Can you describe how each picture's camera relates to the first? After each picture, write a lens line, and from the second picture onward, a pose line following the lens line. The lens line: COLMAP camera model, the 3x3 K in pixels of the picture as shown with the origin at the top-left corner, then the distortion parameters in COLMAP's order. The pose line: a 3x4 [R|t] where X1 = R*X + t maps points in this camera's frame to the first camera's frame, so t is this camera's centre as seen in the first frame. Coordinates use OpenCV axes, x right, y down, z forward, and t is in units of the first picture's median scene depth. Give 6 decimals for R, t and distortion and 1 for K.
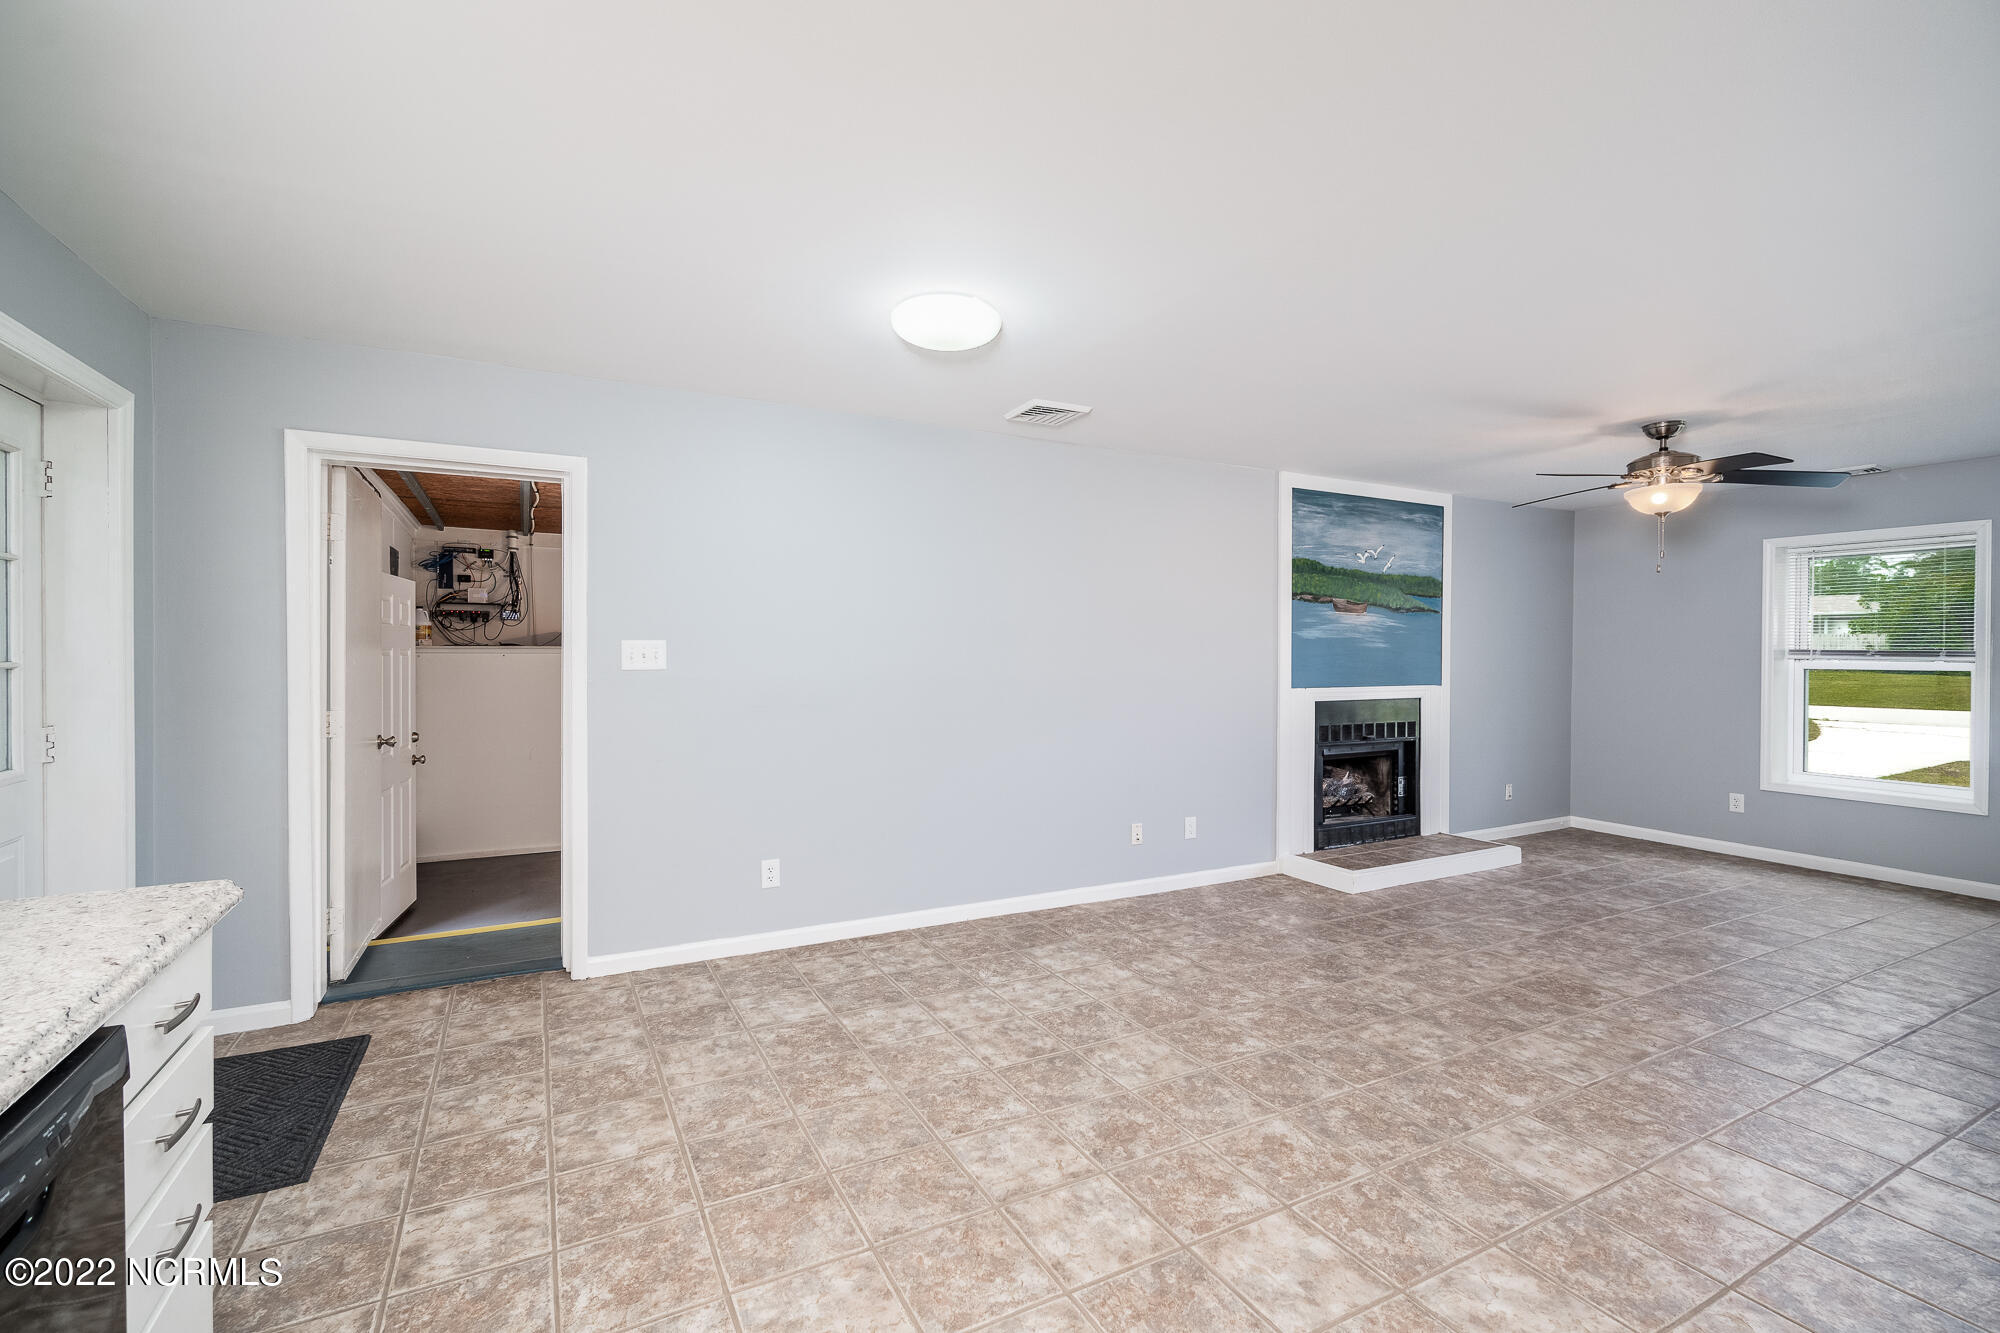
lens RADIAL K [[892.8, 0, 964.9], [0, 892.8, 651.2], [0, 0, 1]] dist [-0.008276, 0.001592]
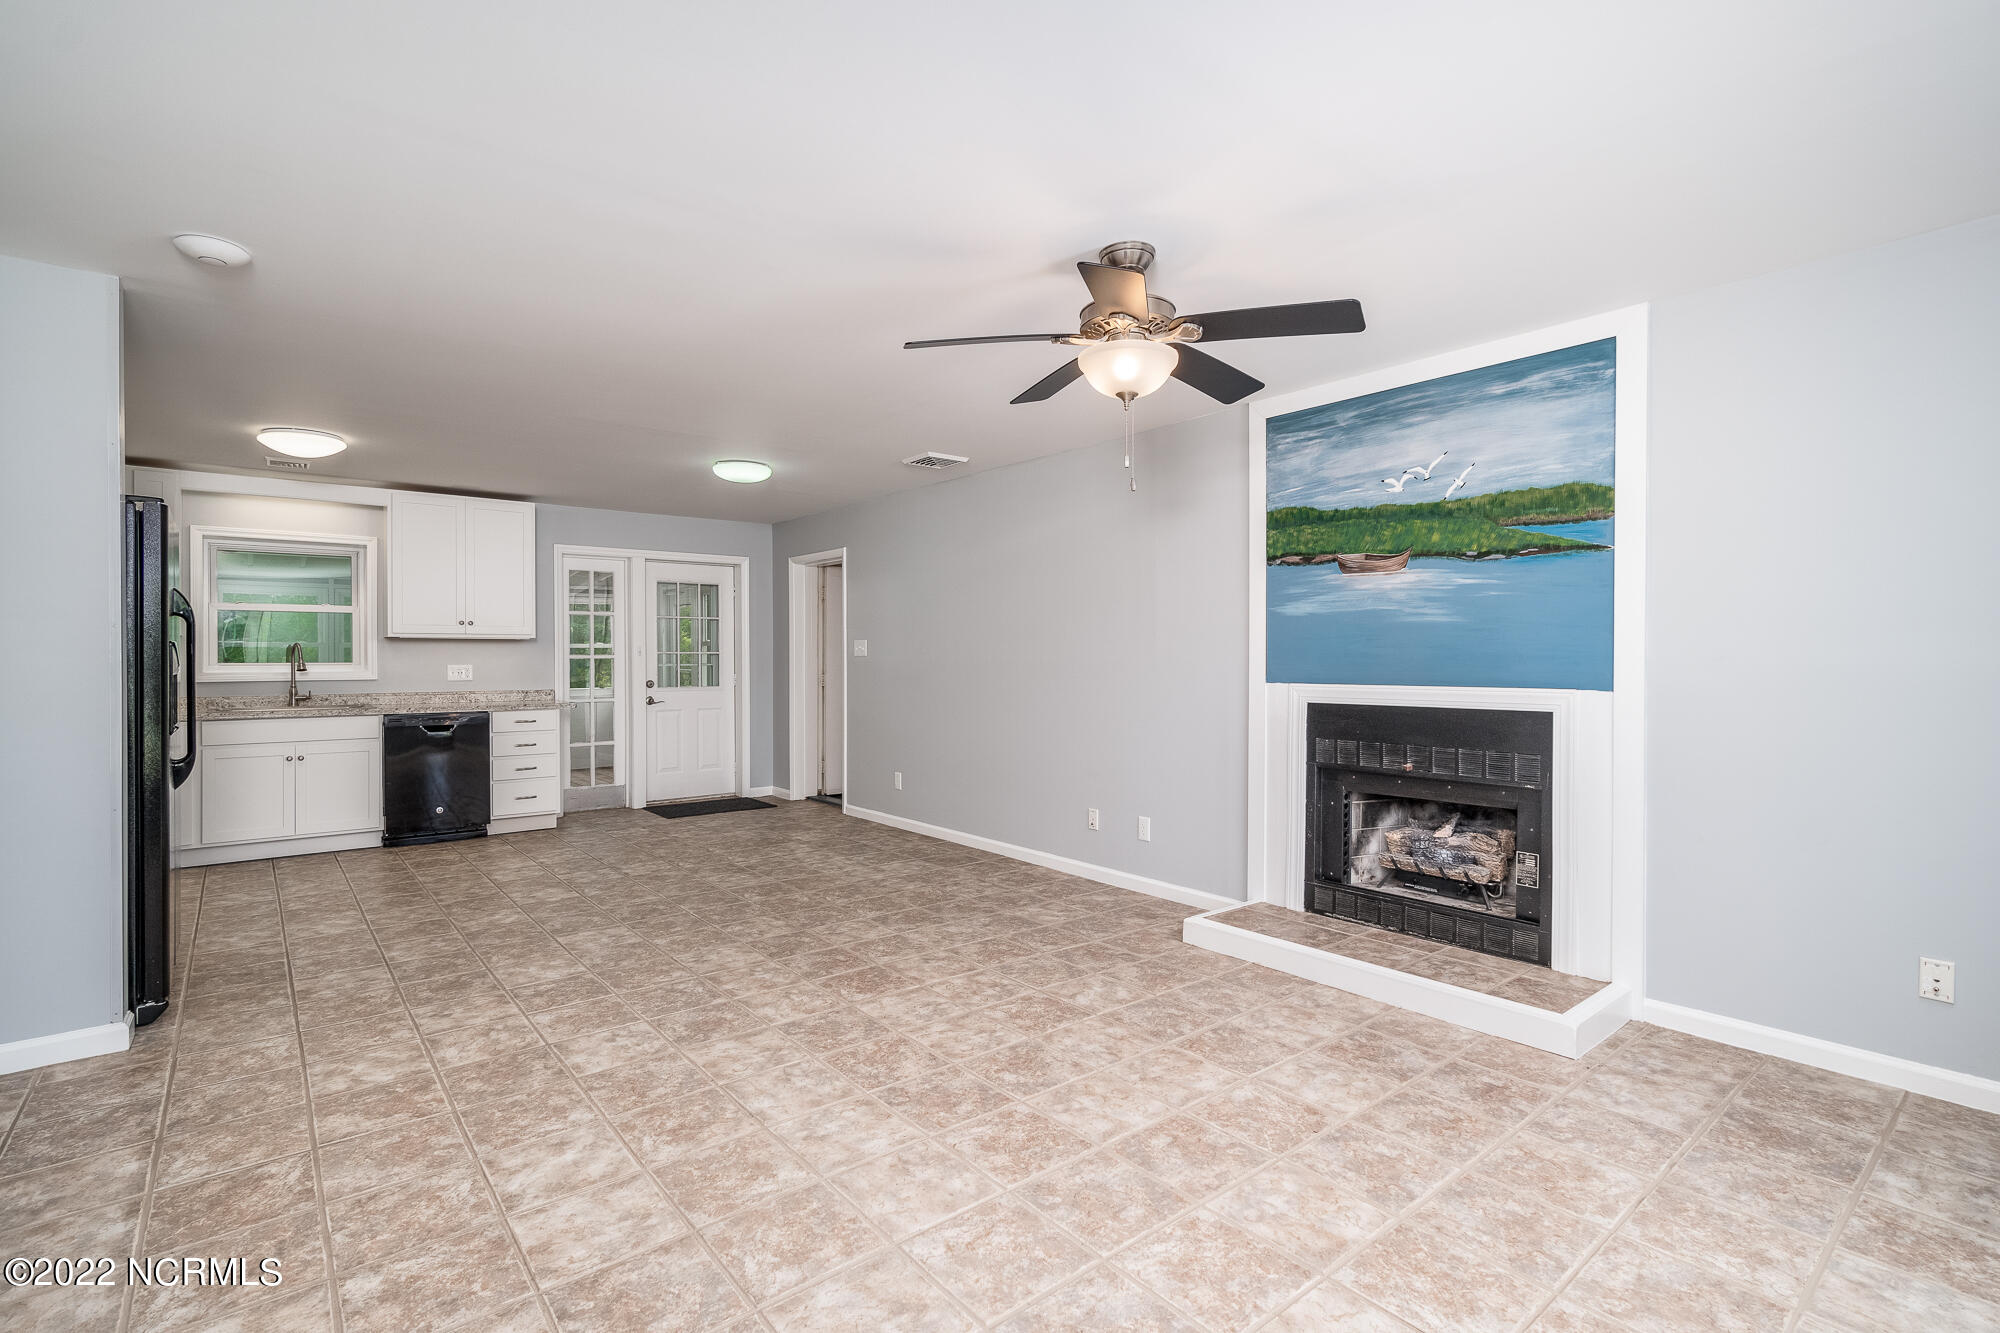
lens RADIAL K [[952.7, 0, 982.9], [0, 952.7, 670.7], [0, 0, 1]] dist [0.000260, 0.000055]
pose [[0.176942, 0.007781, -0.984191, 1.617721], [0.002795, 0.999961, 0.008409, 0.033567], [0.984217, -0.004239, 0.176913, 0.891709]]
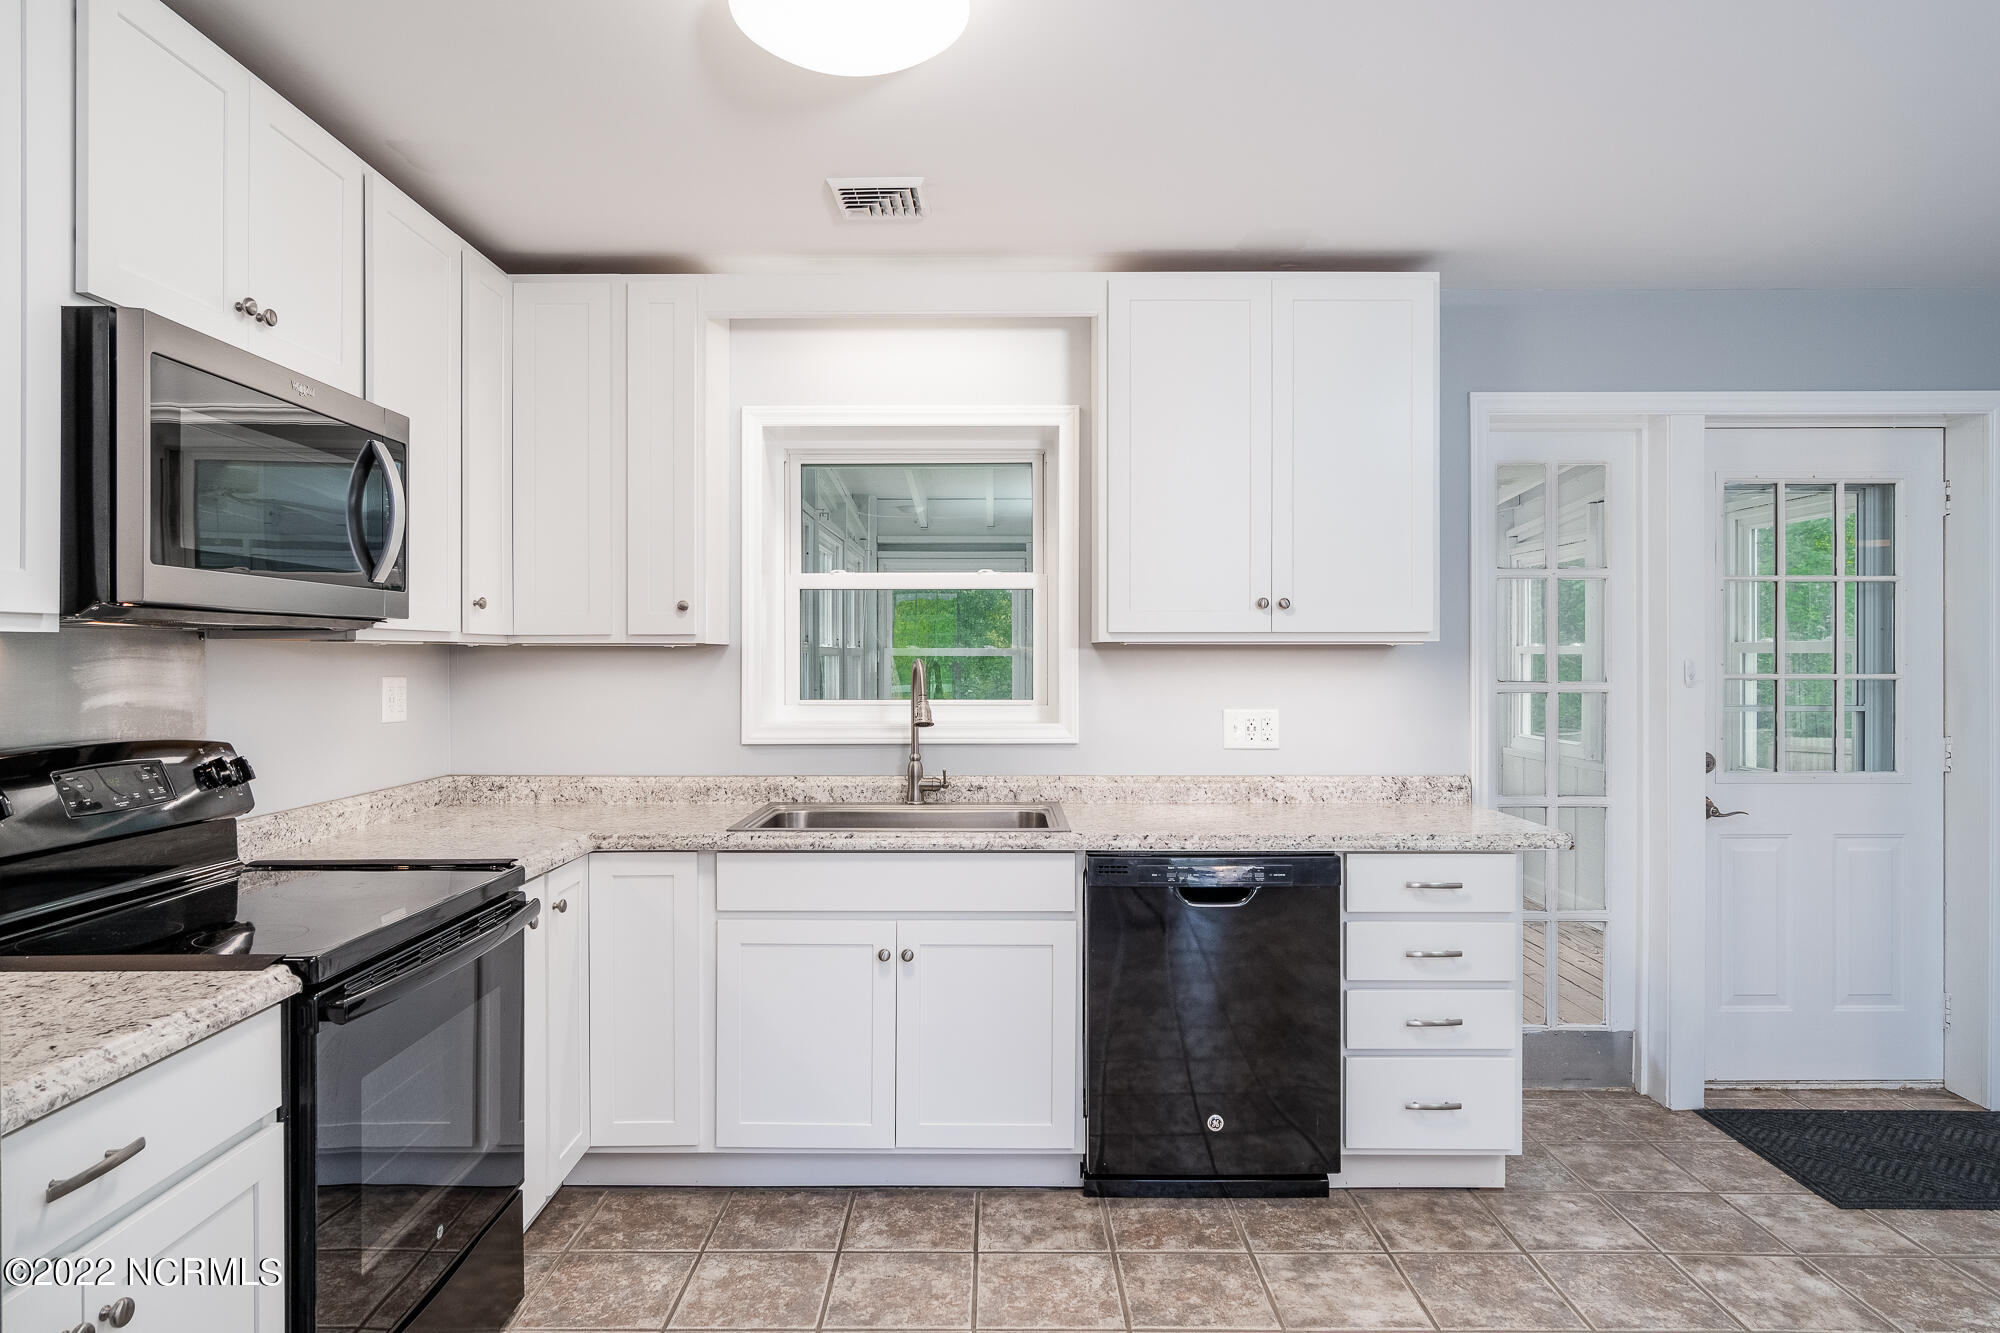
lens RADIAL K [[1199.2, 0, 998.3], [0, 1199.2, 659.0], [0, 0, 1]] dist [-0.004500, 0.005236]
pose [[-0.453994, -0.002718, -0.891001, 0.517137], [-0.003732, 0.999992, -0.001149, -0.003591], [0.890997, 0.002804, -0.454000, 0.458779]]
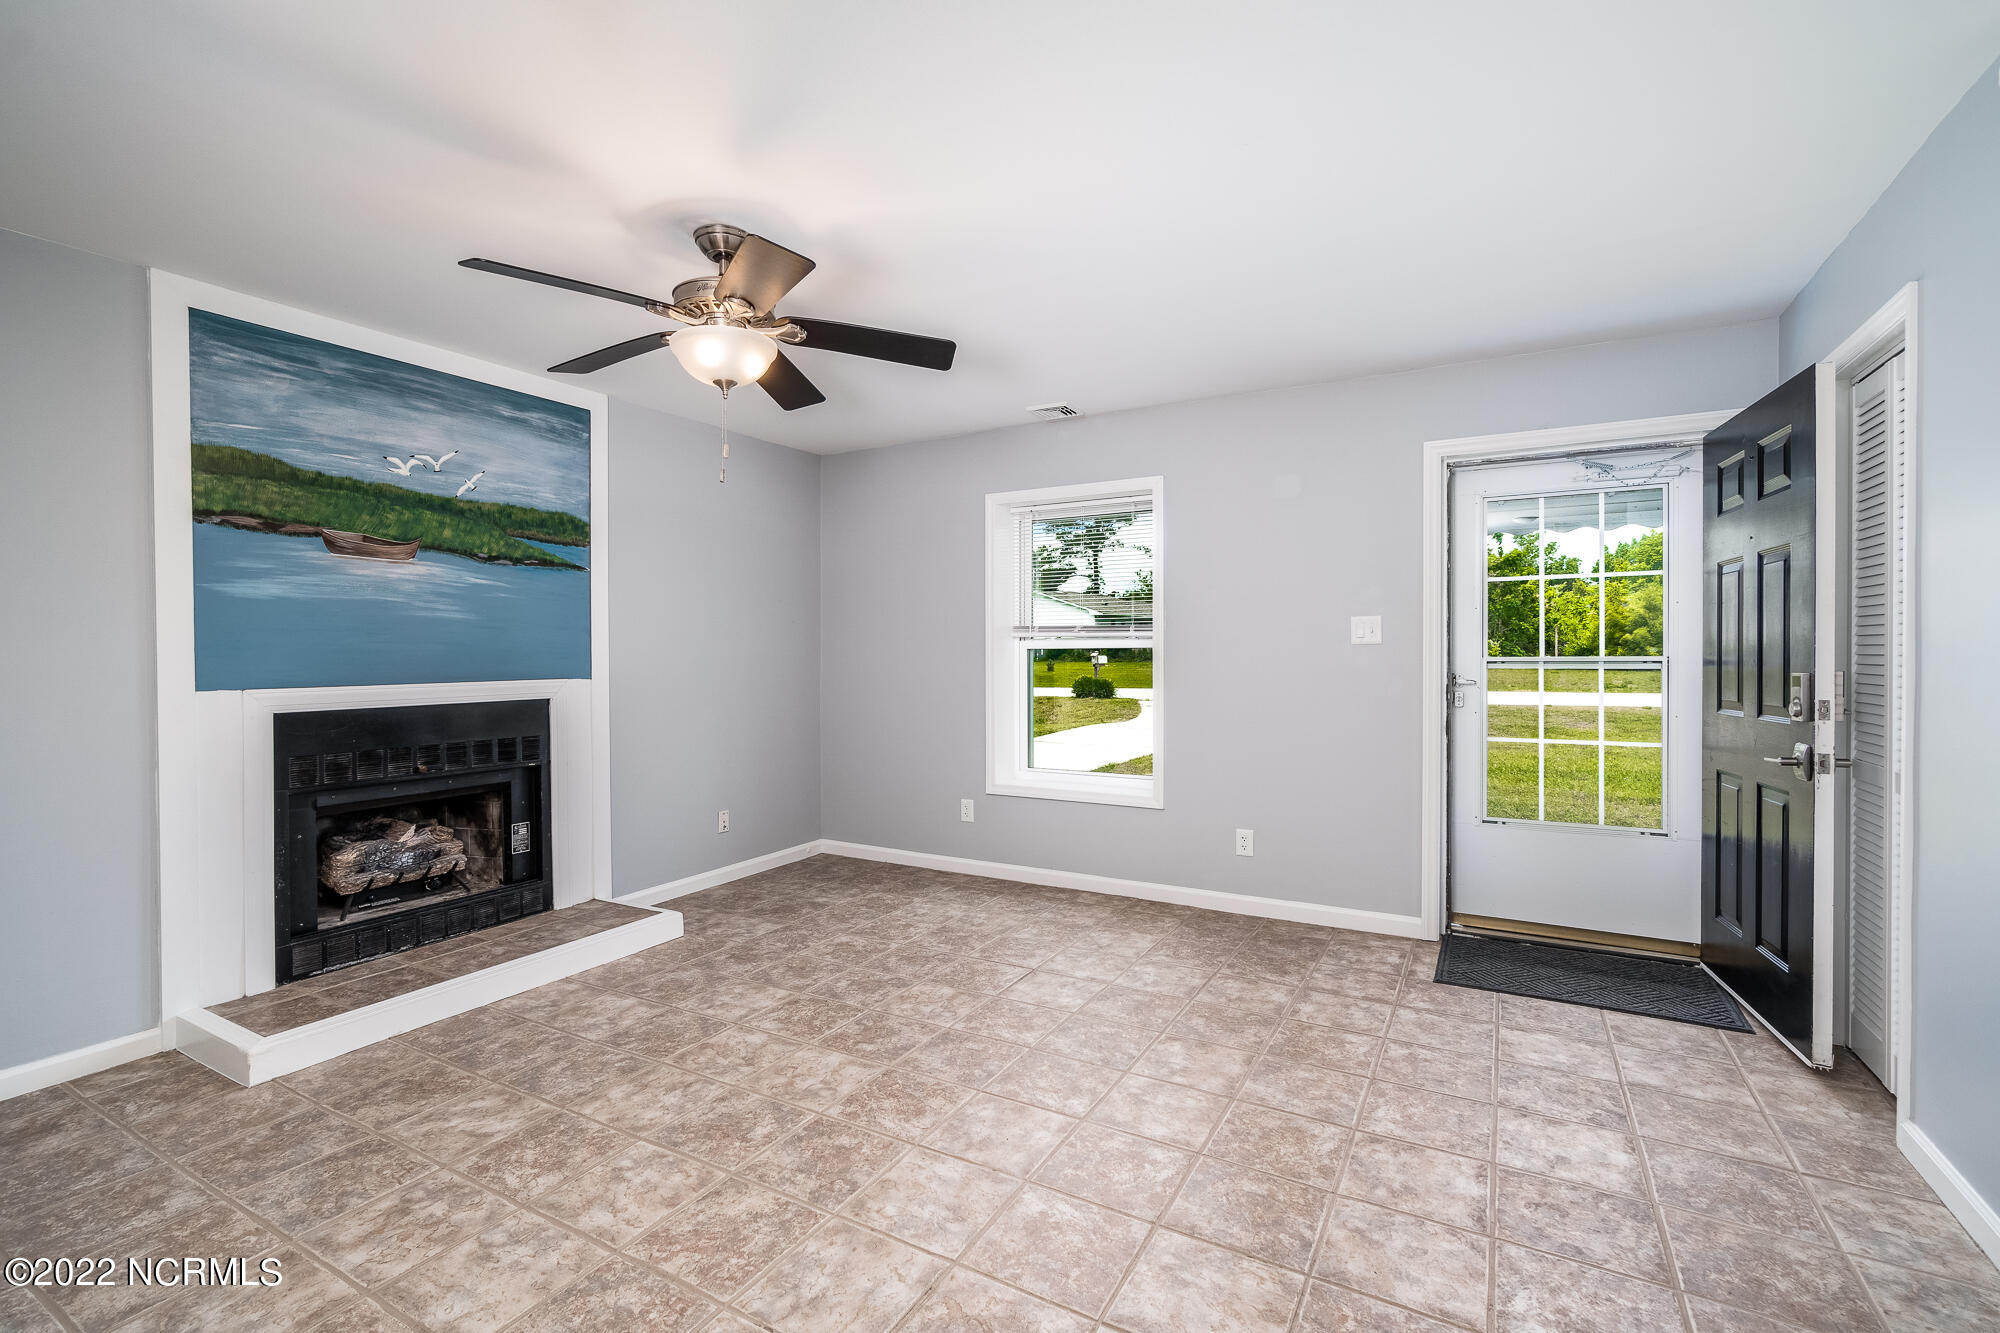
lens RADIAL K [[892.8, 0, 995.3], [0, 892.8, 667.1], [0, 0, 1]] dist [-0.008276, 0.001592]
pose [[0.842378, -0.019638, 0.538529, 0.693381], [0.009711, 0.999727, 0.021265, 0.029394], [-0.538799, -0.012684, 0.842339, 0.442930]]
